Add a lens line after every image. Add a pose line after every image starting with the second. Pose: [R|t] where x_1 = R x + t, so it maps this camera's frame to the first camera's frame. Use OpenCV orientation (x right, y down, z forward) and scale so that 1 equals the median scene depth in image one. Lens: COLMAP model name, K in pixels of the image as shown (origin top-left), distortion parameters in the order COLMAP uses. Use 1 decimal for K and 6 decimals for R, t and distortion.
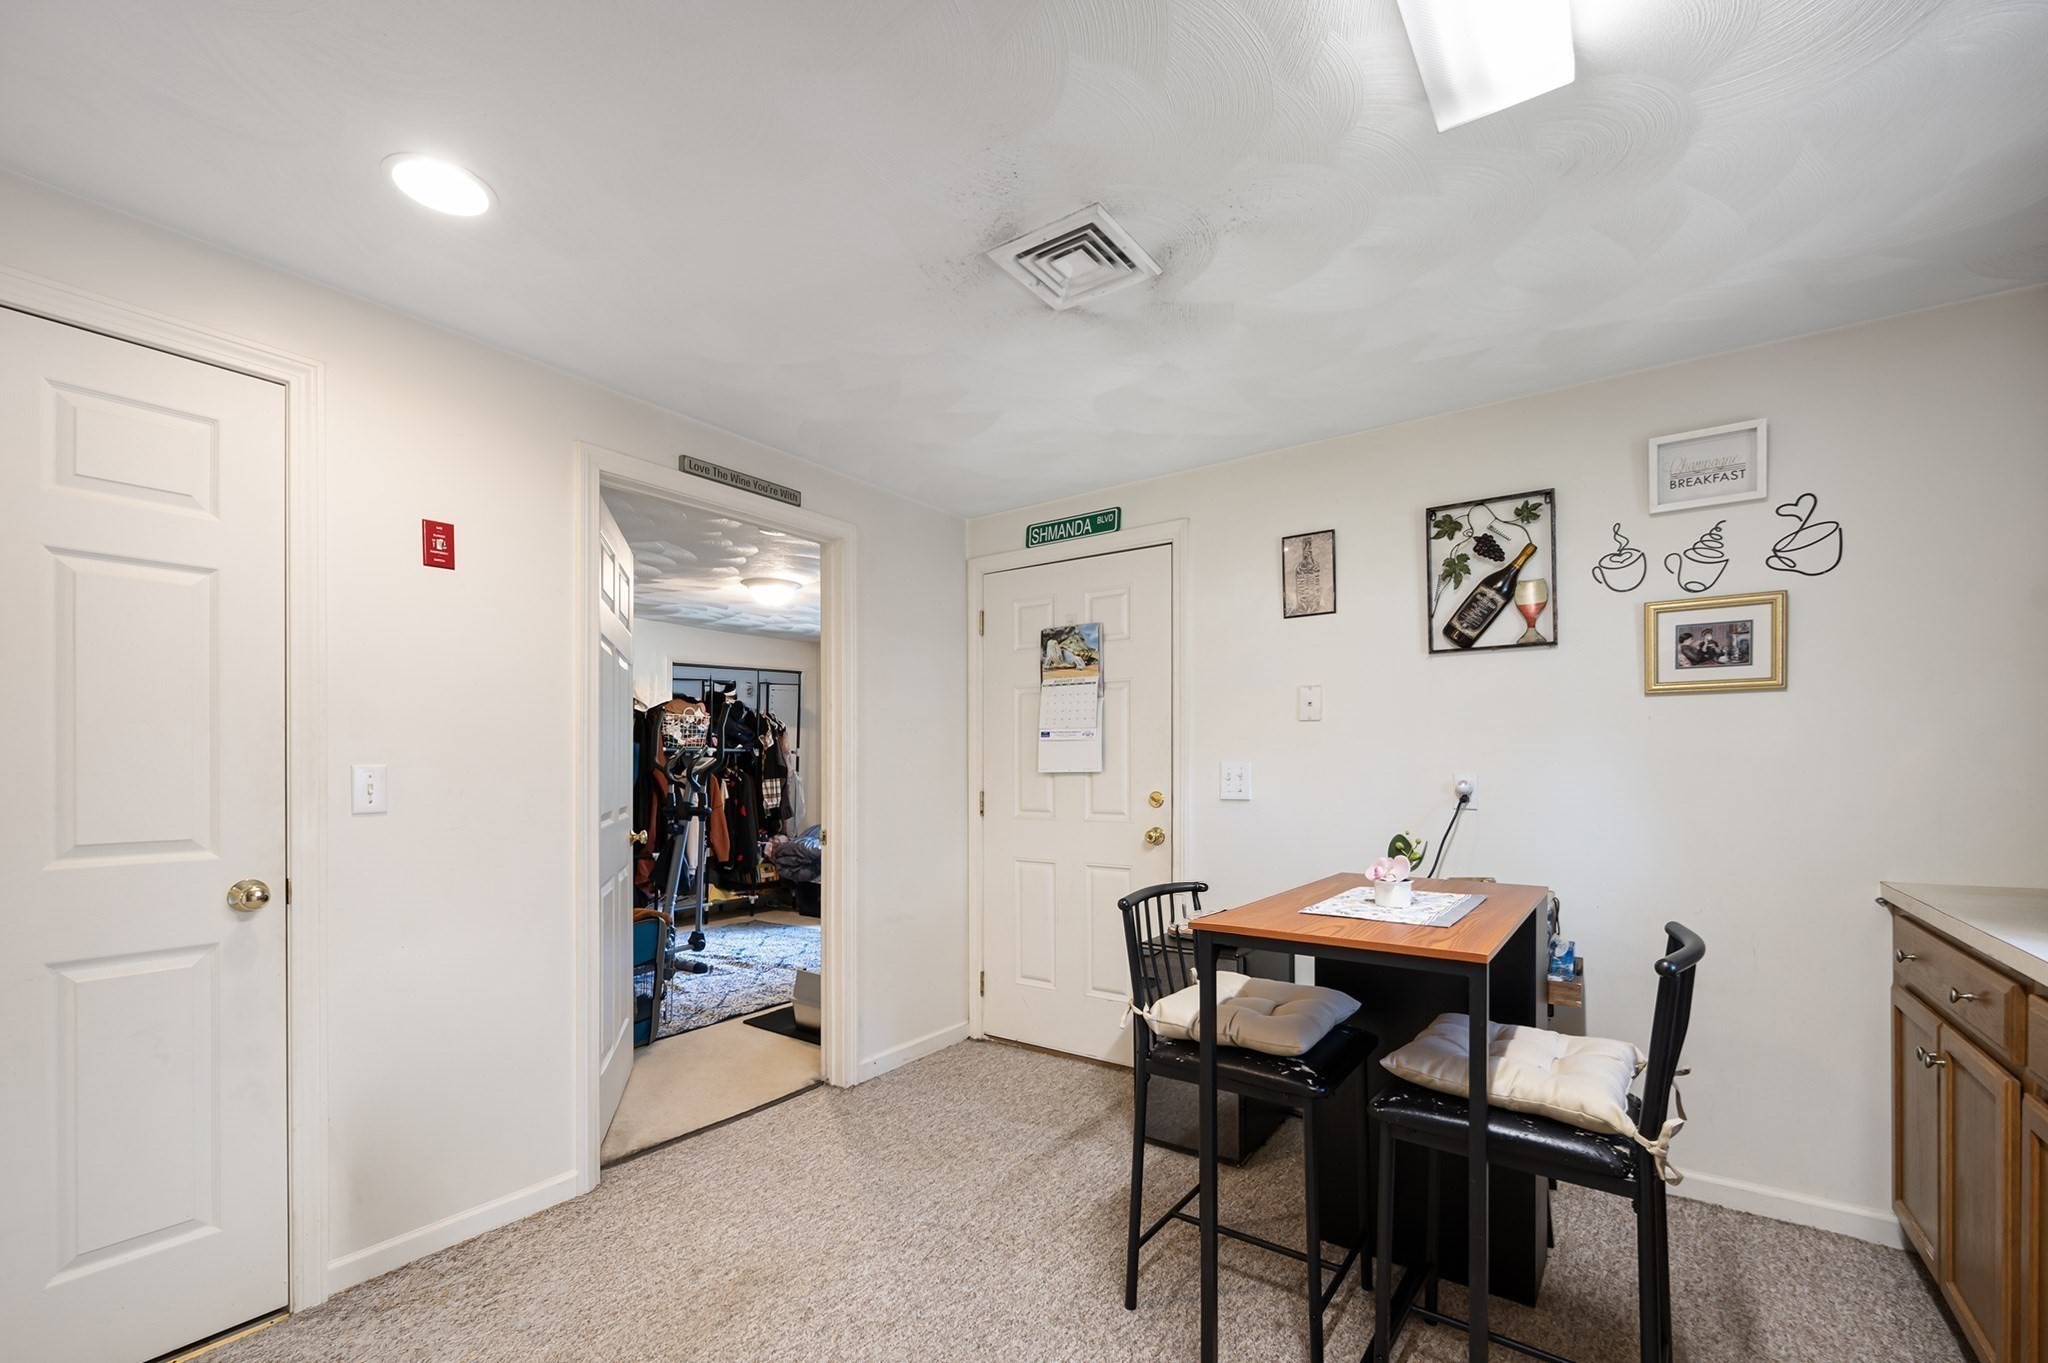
lens RADIAL K [[856.4, 0, 1037.8], [0, 856.4, 767.2], [0, 0, 1]] dist [-0.001018, -0.000080]
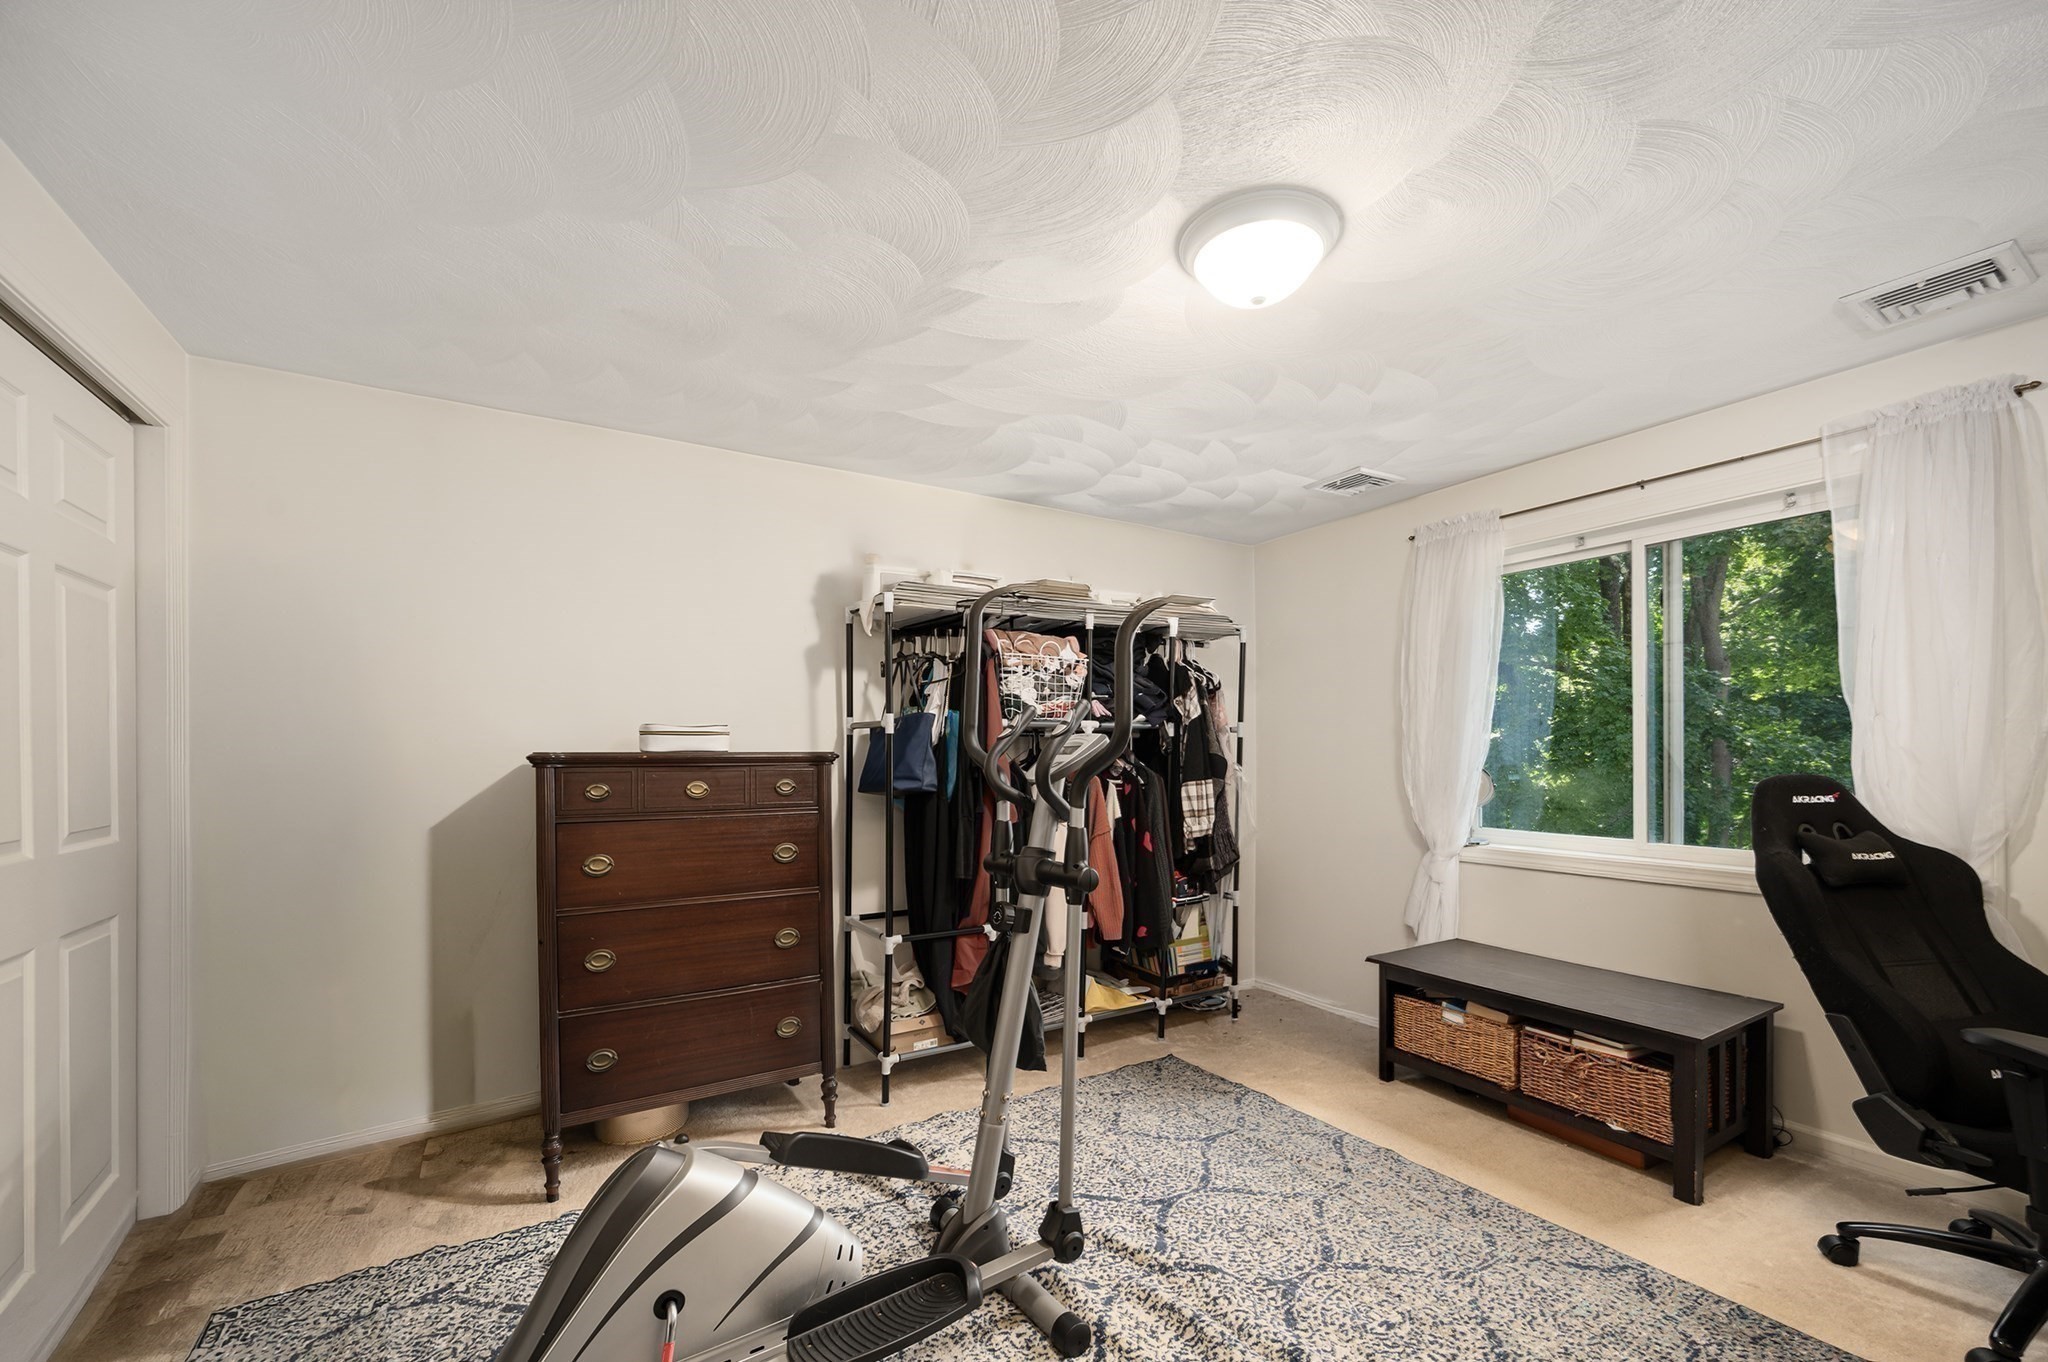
lens RADIAL K [[835.0, 0, 1025.9], [0, 835.0, 752.6], [0, 0, 1]] dist [0.000585, -0.000122]
pose [[0.909100, -0.003798, -0.416561, -0.199603], [0.001801, 0.999985, -0.005187, -0.000567], [0.416575, 0.003965, 0.909093, 0.507955]]
